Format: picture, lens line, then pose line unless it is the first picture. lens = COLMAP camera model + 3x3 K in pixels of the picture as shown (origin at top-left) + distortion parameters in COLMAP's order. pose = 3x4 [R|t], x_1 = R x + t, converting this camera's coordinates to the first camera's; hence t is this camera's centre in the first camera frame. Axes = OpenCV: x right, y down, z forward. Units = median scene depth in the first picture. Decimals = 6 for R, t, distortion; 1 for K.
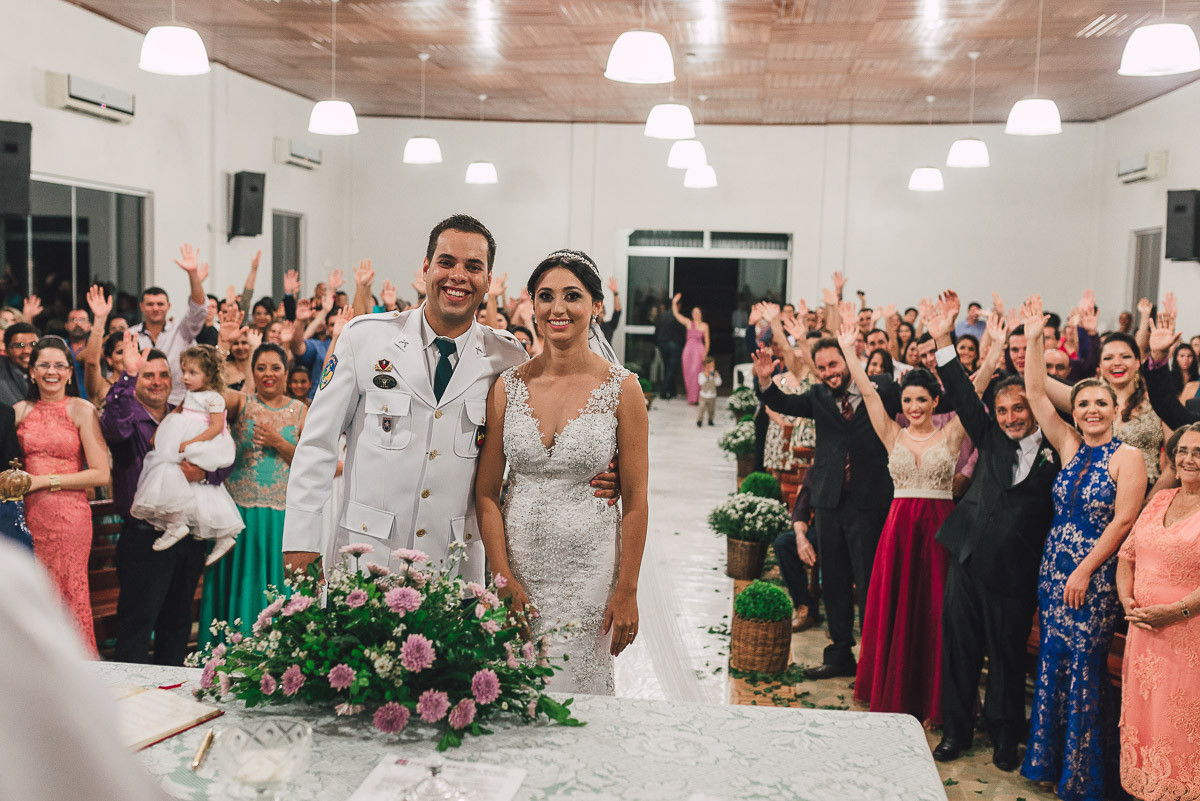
lens RADIAL K [[1149.3, 0, 608.6], [0, 1149.3, 395.9], [0, 0, 1]] dist [0.023883, 0.000000]
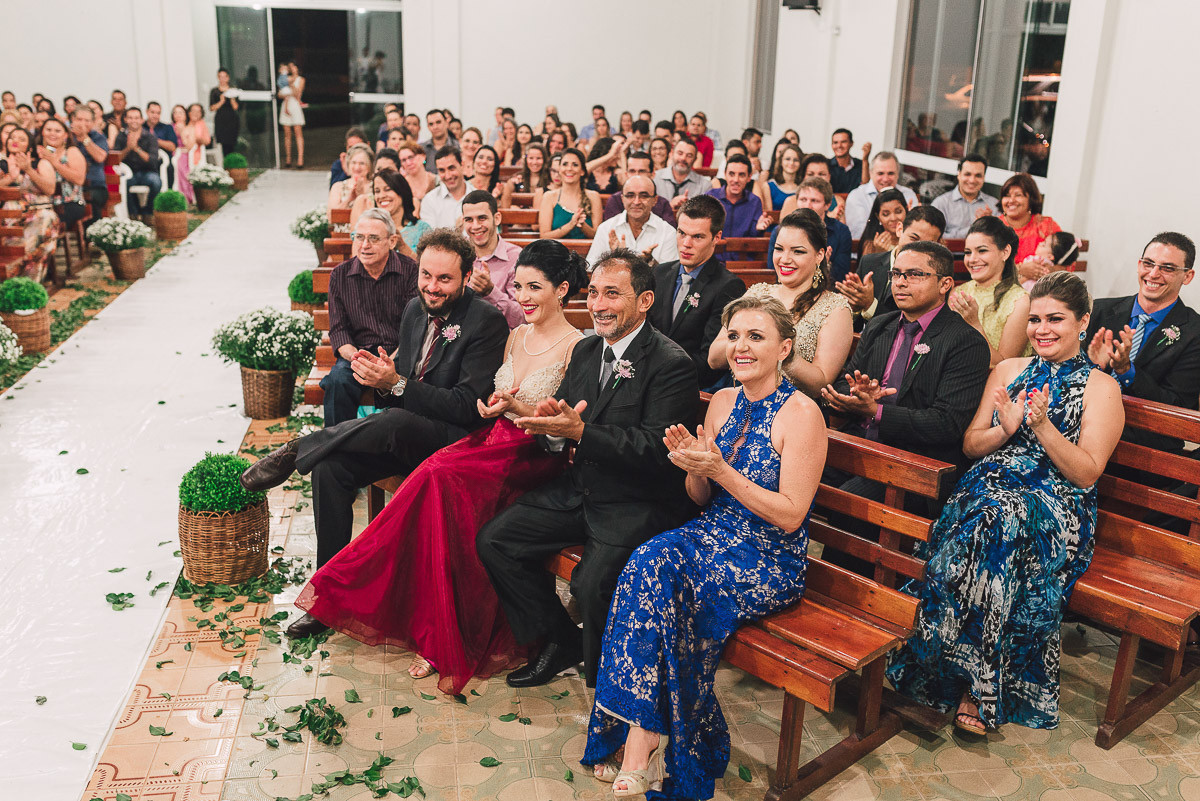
lens RADIAL K [[1149.3, 0, 593.7], [0, 1149.3, 396.5], [0, 0, 1]] dist [0.023883, 0.000000]
pose [[0.959717, -0.090222, 0.266089, 0.125588], [0.036244, 0.978882, 0.201186, -0.001297], [-0.278621, -0.183437, 0.942720, 0.221481]]
